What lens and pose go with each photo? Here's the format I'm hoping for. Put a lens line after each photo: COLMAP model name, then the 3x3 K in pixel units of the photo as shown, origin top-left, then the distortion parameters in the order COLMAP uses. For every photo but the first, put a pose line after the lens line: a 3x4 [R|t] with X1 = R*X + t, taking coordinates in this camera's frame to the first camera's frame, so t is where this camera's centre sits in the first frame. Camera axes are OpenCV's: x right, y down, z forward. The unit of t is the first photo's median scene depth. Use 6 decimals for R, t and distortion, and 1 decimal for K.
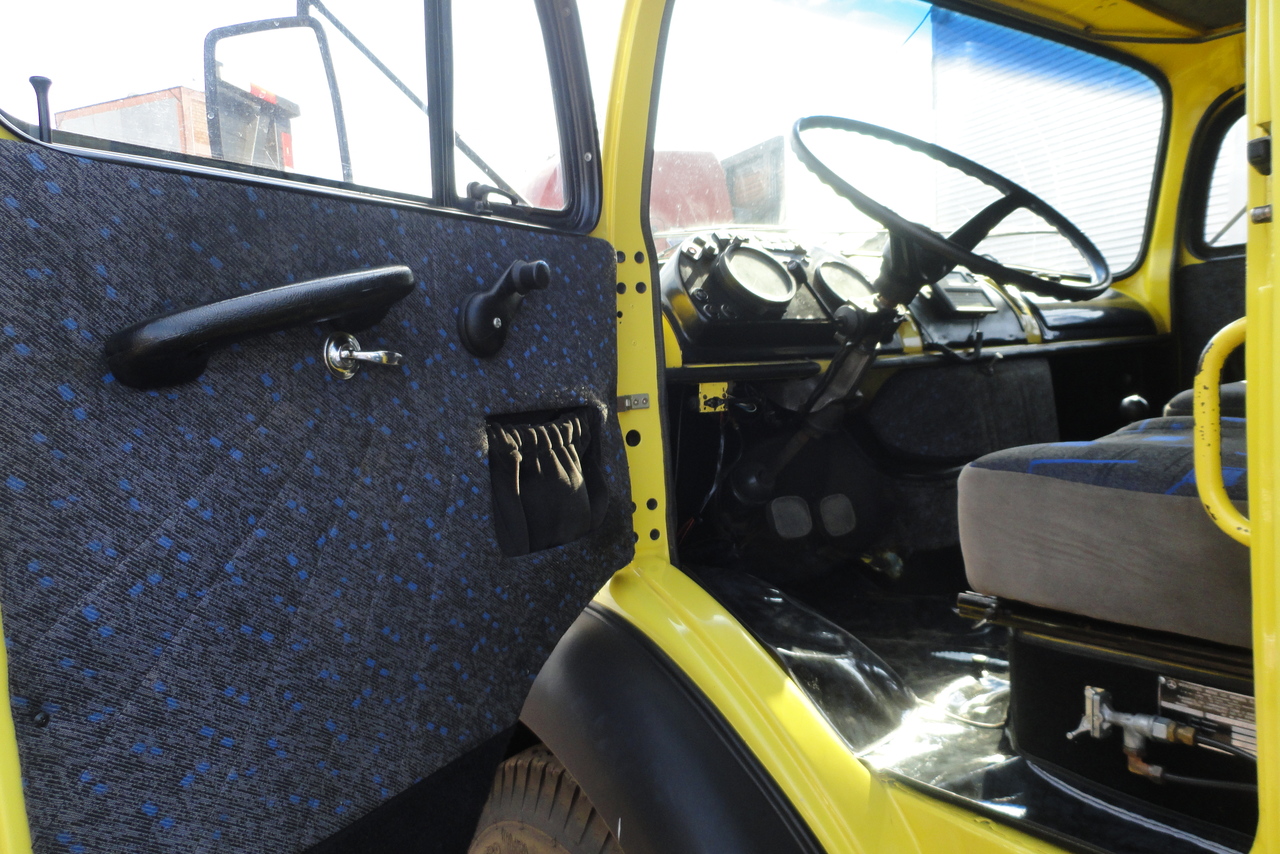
lens RADIAL K [[890.5, 0, 644.6], [0, 890.5, 444.2], [0, 0, 1]] dist [-0.001442, -0.001930]
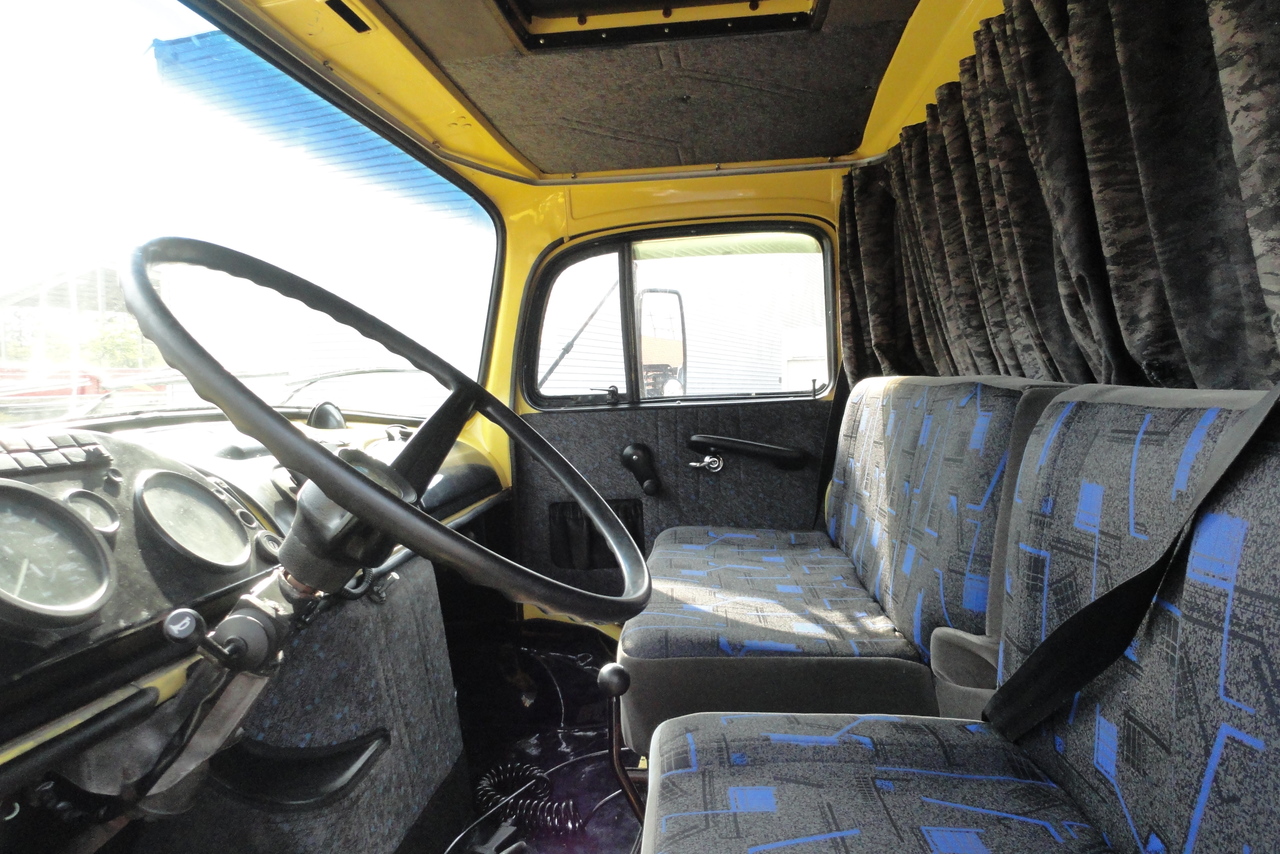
lens RADIAL K [[890.5, 0, 644.6], [0, 890.5, 444.2], [0, 0, 1]] dist [-0.001442, -0.001930]
pose [[0.671185, -0.011130, 0.741207, -0.000548], [0.048064, 0.998437, -0.028531, -0.180604], [-0.739731, 0.054775, 0.670670, 0.367535]]
